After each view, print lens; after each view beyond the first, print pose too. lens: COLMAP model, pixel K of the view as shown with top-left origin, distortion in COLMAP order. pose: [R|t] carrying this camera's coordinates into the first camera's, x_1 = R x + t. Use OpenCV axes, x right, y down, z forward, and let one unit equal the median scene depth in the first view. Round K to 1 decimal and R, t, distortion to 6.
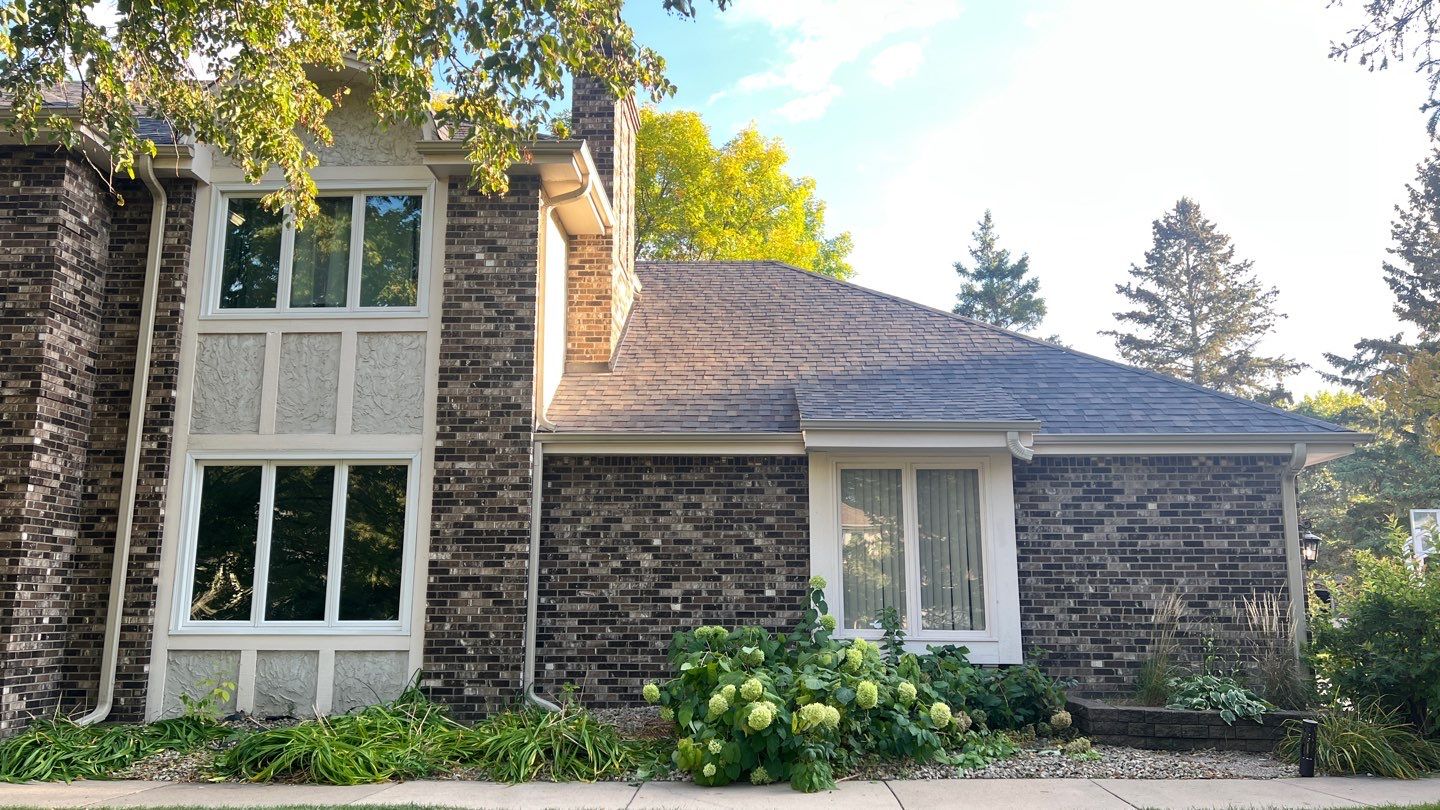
lens RADIAL K [[1087.2, 0, 720.0], [0, 1087.2, 405.0], [0, 0, 1]] dist [0.034311, -0.008395]
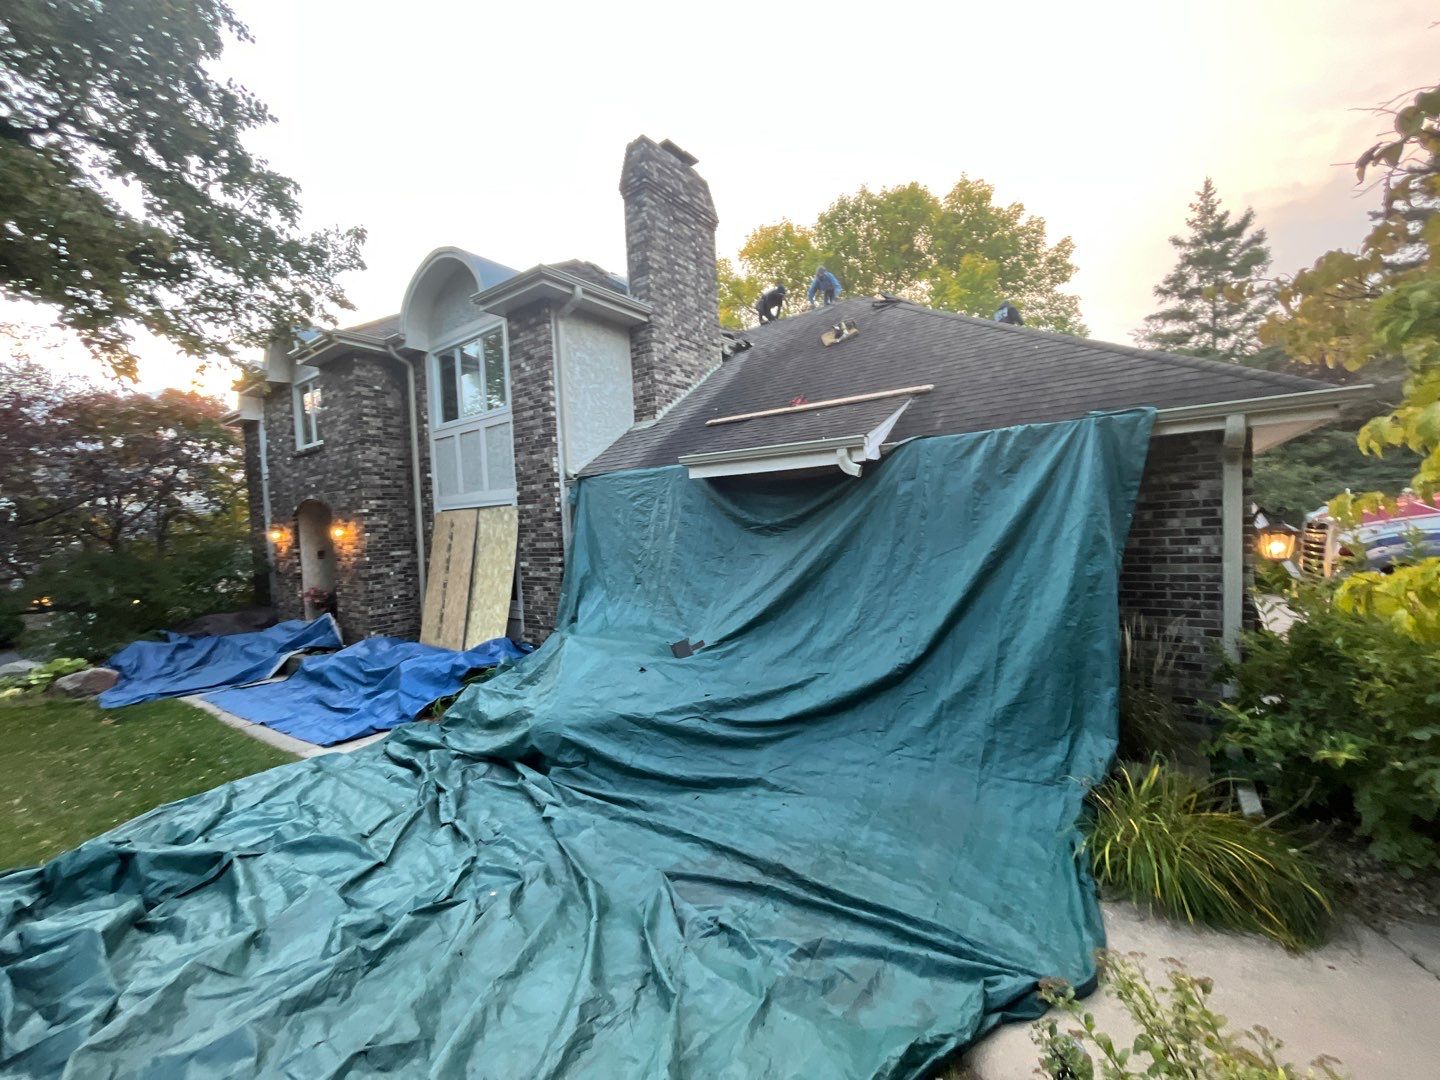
lens RADIAL K [[586.1, 0, 720.0], [0, 586.1, 540.0], [0, 0, 1]] dist [-0.008381, -0.000236]
pose [[0.824429, -0.024101, -0.565452, 0.461474], [0.152559, 0.971575, 0.181020, -0.008250], [0.545016, -0.235503, 0.804671, 0.463526]]
